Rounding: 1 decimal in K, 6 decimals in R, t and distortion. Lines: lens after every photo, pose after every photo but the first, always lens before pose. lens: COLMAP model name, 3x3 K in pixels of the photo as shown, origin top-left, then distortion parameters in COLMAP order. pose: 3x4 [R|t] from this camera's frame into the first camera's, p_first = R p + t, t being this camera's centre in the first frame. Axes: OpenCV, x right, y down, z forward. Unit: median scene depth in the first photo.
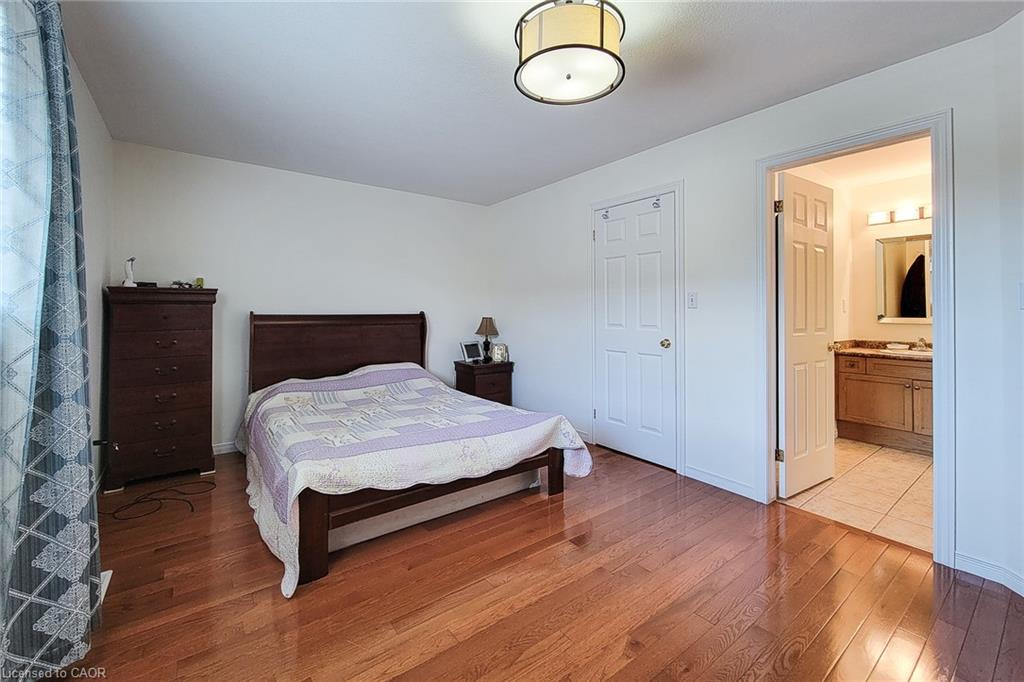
lens RADIAL K [[425.9, 0, 506.2], [0, 425.9, 302.4], [0, 0, 1]] dist [0.001386, -0.000091]
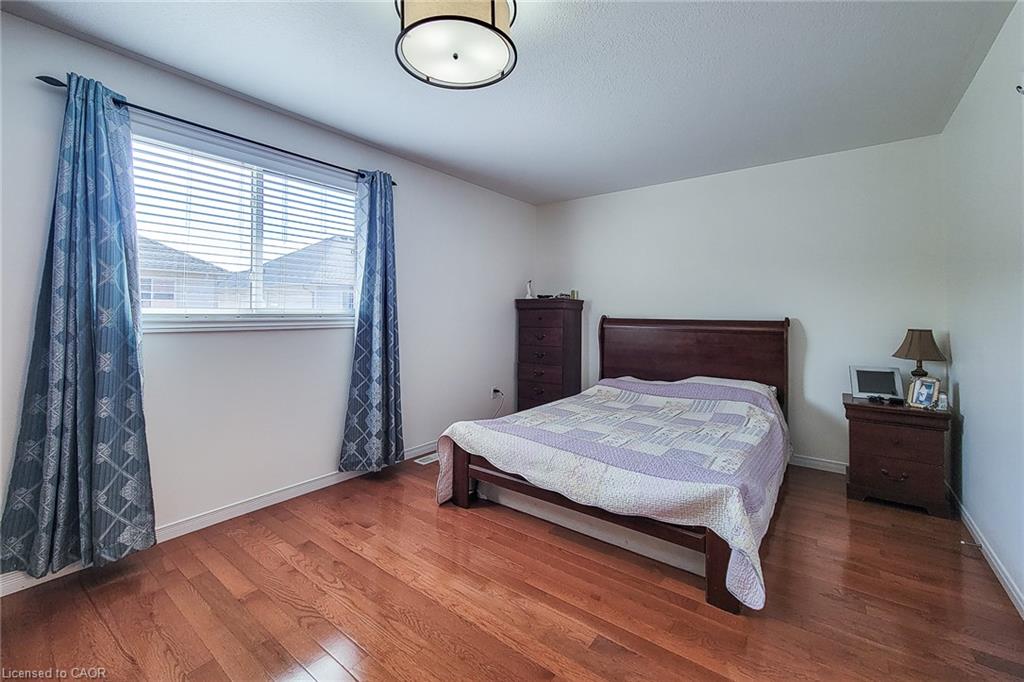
lens RADIAL K [[424.1, 0, 502.4], [0, 424.1, 307.3], [0, 0, 1]] dist [-0.001007, -0.000606]
pose [[0.261373, -0.012369, -0.965159, 0.537528], [0.010924, 0.999892, -0.009856, 0.007180], [0.965176, -0.007967, 0.261480, 0.443282]]
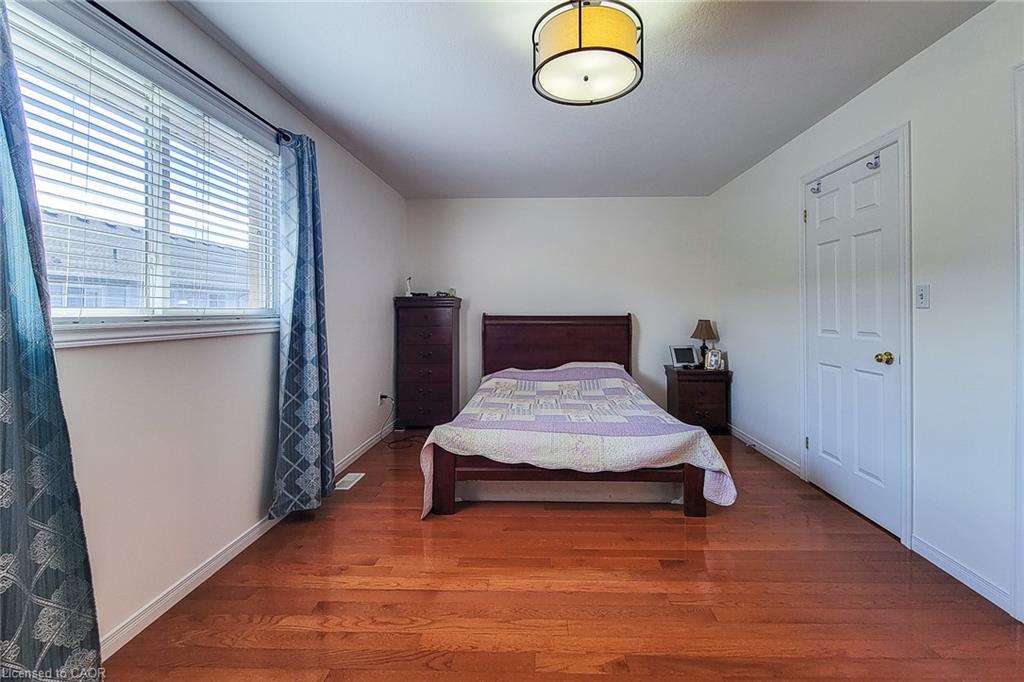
lens RADIAL K [[434.0, 0, 525.5], [0, 434.0, 307.6], [0, 0, 1]] dist [0.000320, -0.000257]
pose [[0.782290, -0.008055, -0.622862, 0.344638], [0.013962, 0.999892, 0.004605, 0.000195], [0.622758, -0.012299, 0.782318, 0.057227]]
